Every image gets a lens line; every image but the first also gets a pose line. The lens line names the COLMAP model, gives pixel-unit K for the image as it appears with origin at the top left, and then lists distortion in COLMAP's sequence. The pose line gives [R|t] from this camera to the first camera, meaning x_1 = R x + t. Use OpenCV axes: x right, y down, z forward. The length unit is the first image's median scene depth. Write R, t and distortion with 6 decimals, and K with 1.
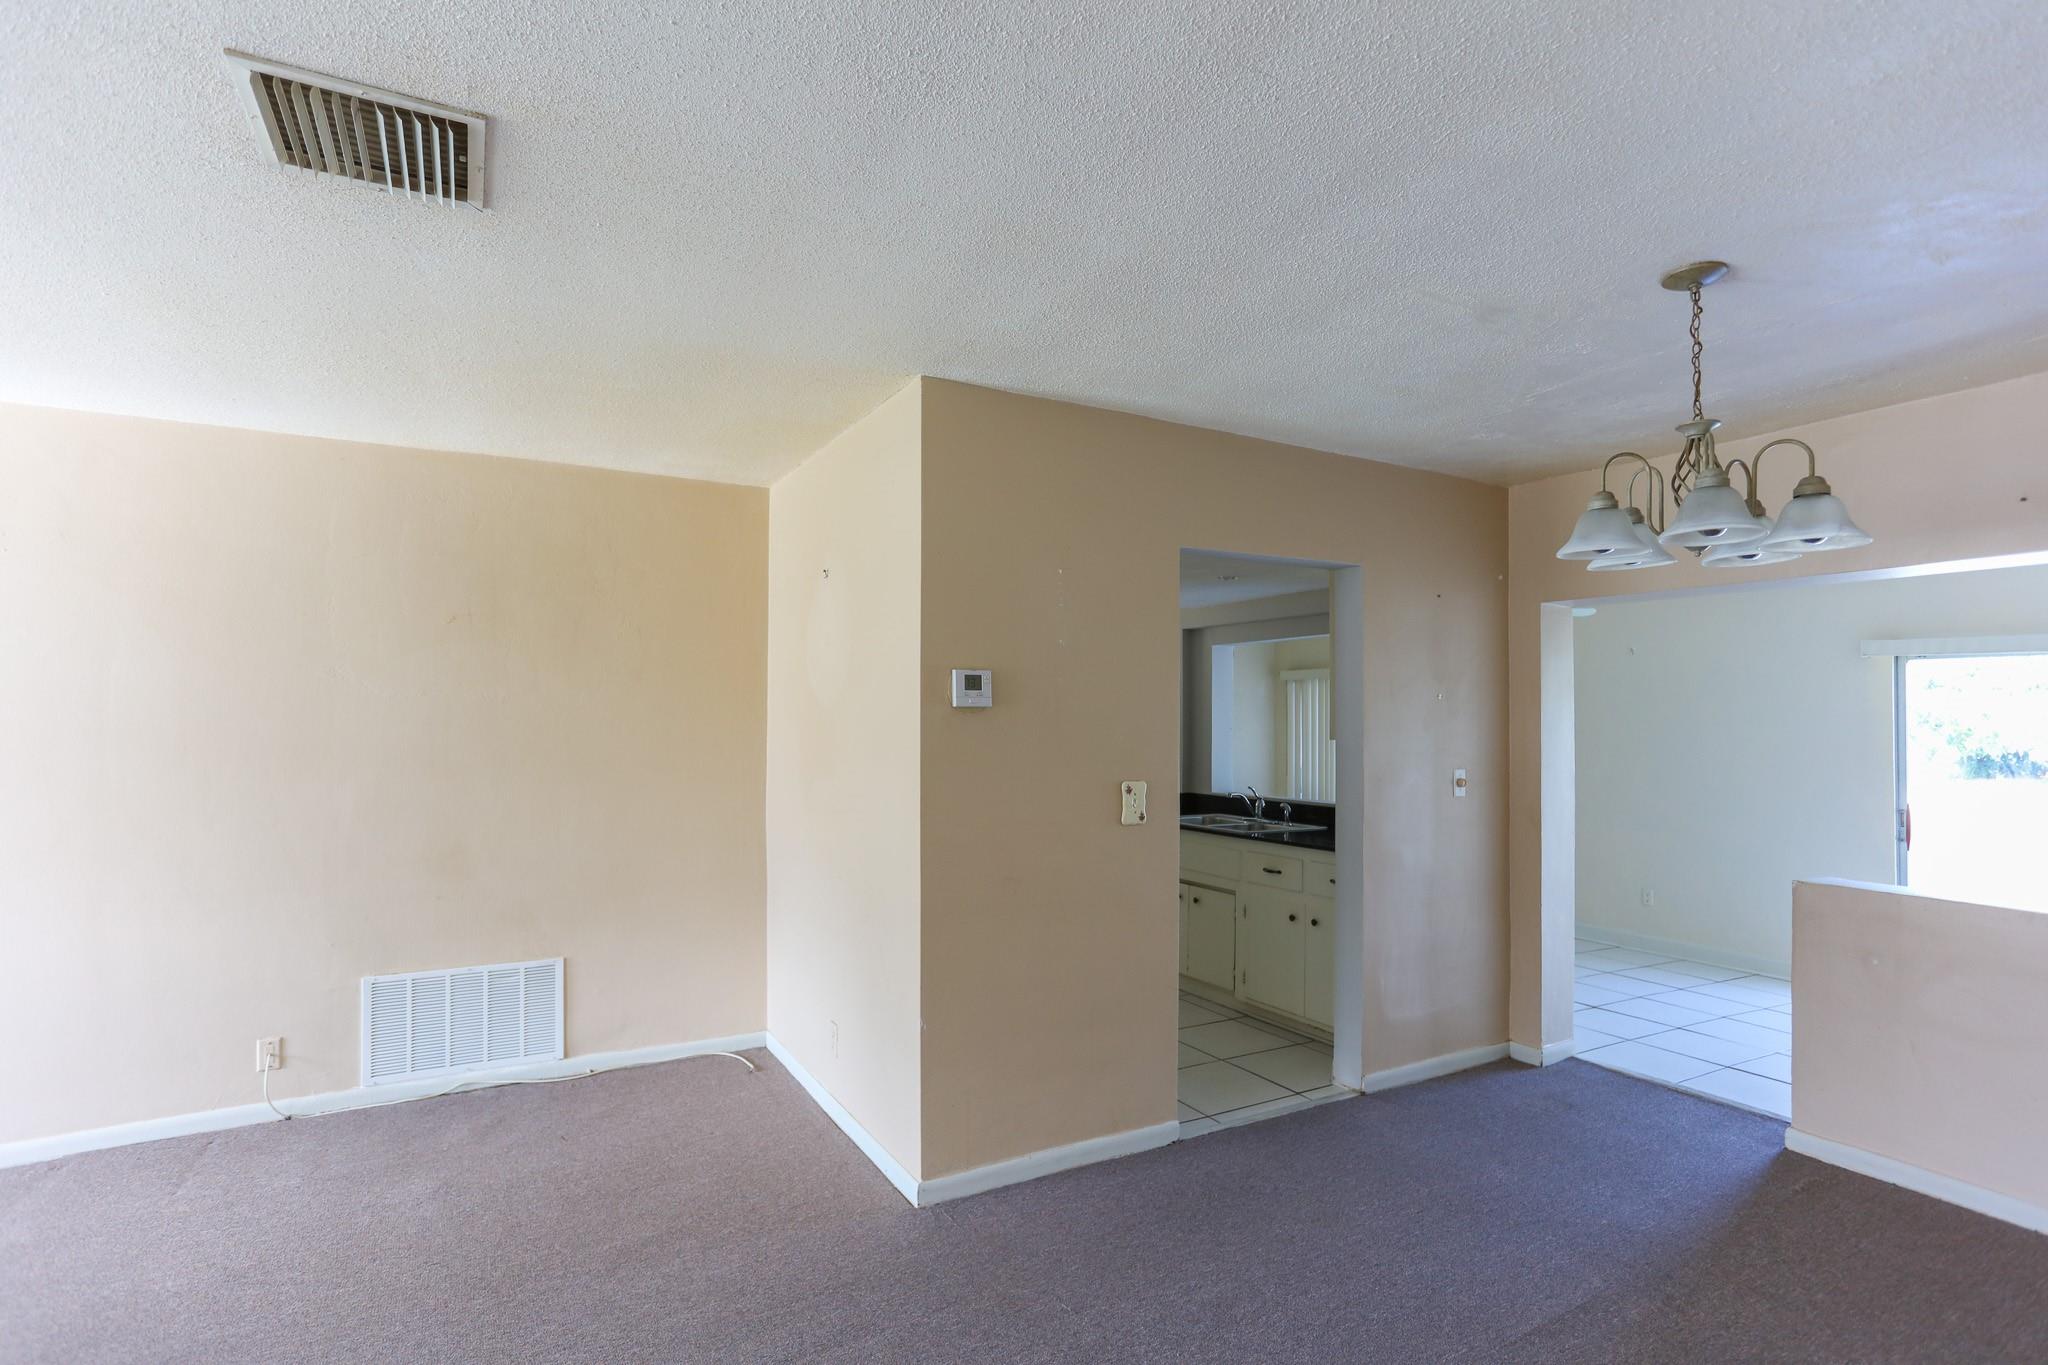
lens RADIAL K [[1016.9, 0, 1024.0], [0, 1016.9, 682.5], [0, 0, 1]] dist [0.000699, 0.000431]
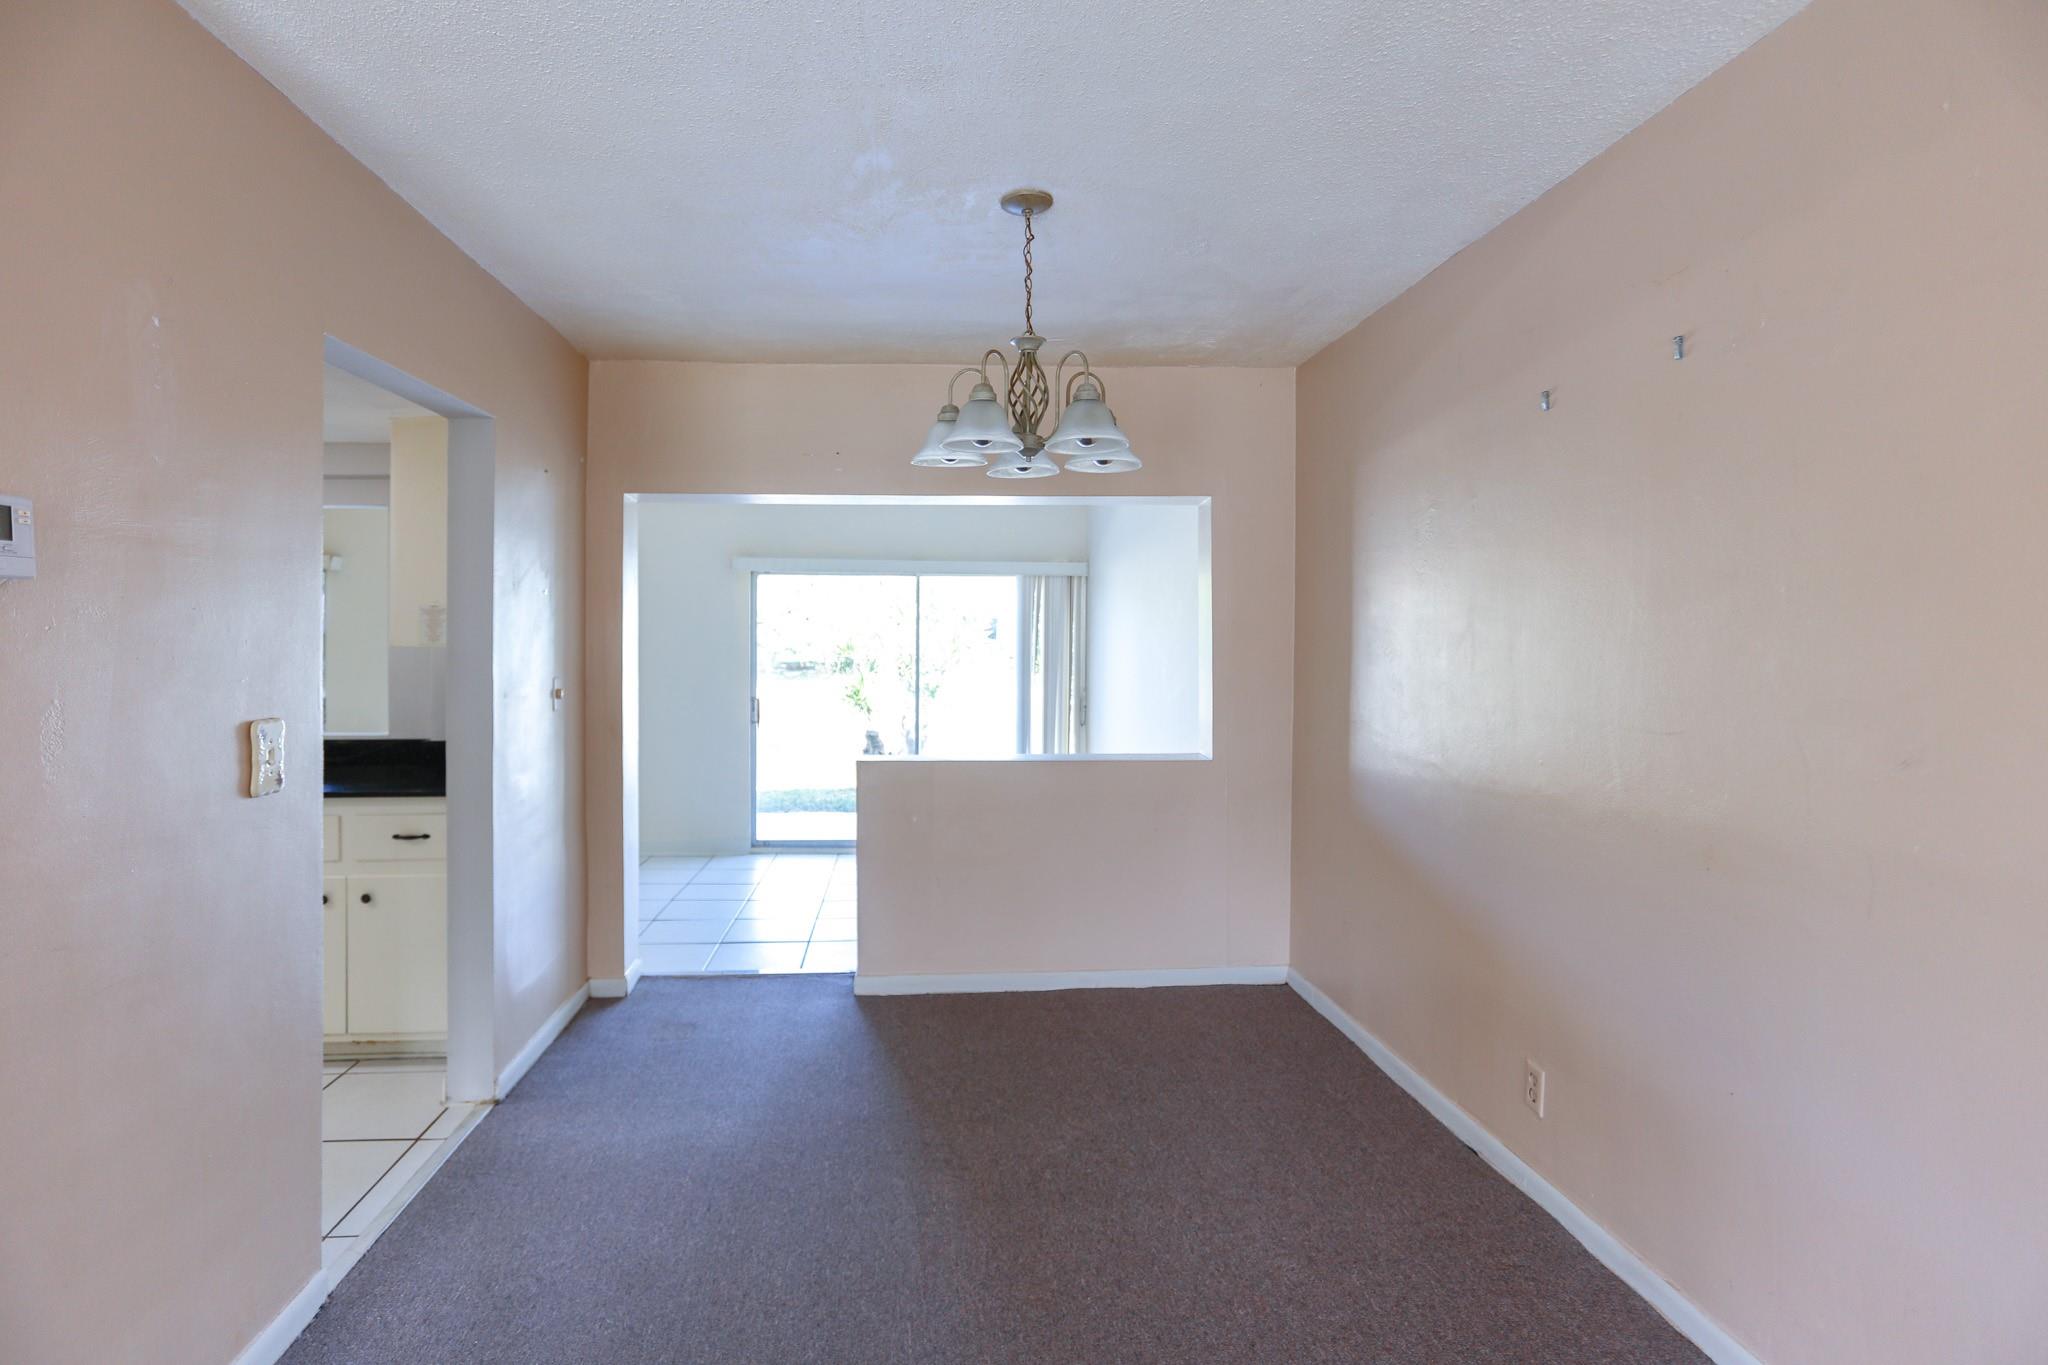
lens RADIAL K [[1036.6, 0, 1024.0], [0, 1036.6, 598.6], [0, 0, 1]] dist [-0.001258, -0.000016]
pose [[0.458870, 0.020143, 0.888275, -0.177812], [-0.026019, 0.999619, -0.009227, 0.018488], [-0.888122, -0.018878, 0.459219, 0.274708]]
